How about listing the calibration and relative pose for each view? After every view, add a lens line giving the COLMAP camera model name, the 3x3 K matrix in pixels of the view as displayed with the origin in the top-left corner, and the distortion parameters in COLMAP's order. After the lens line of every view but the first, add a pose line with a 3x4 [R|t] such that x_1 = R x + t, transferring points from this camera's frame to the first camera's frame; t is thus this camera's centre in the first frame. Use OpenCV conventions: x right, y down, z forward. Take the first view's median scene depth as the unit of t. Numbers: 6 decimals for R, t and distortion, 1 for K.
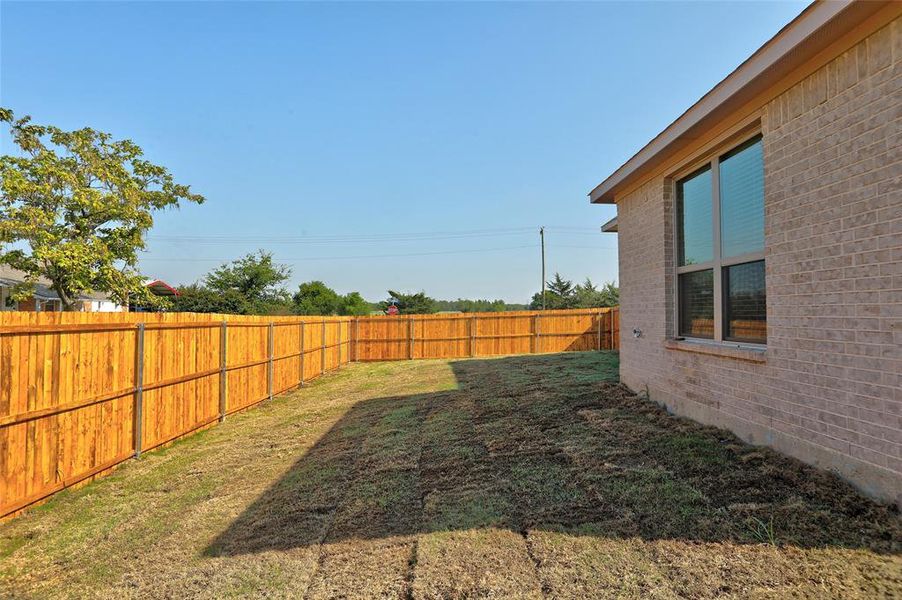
lens RADIAL K [[514.7, 0, 444.0], [0, 514.7, 298.7], [0, 0, 1]] dist [-0.052636, 0.031521]
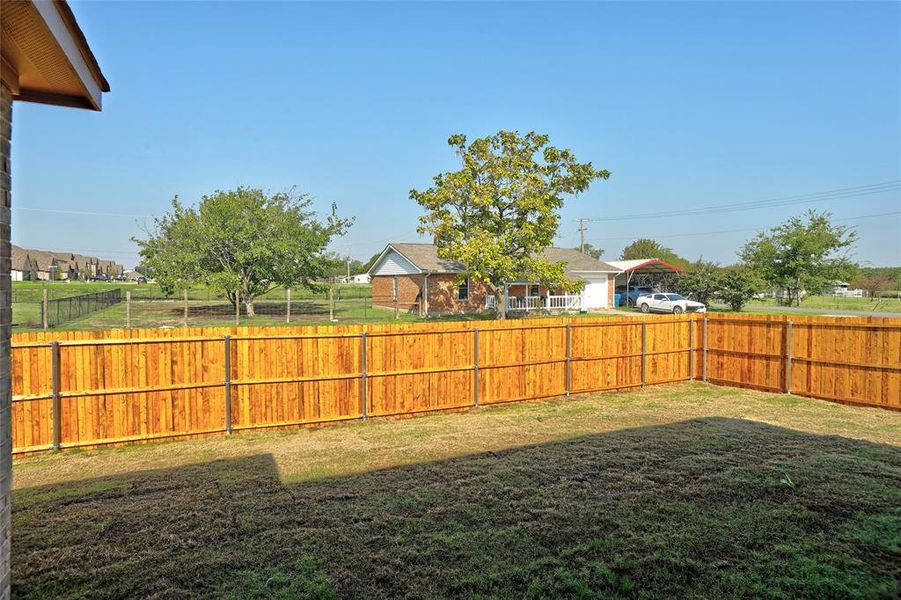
lens RADIAL K [[514.1, 0, 451.2], [0, 514.1, 298.7], [0, 0, 1]] dist [-0.052636, 0.031521]
pose [[0.449449, 0.024065, -0.892982, 0.273211], [0.029210, 0.998707, 0.041616, -0.022659], [0.892828, -0.044788, 0.448165, 0.406495]]
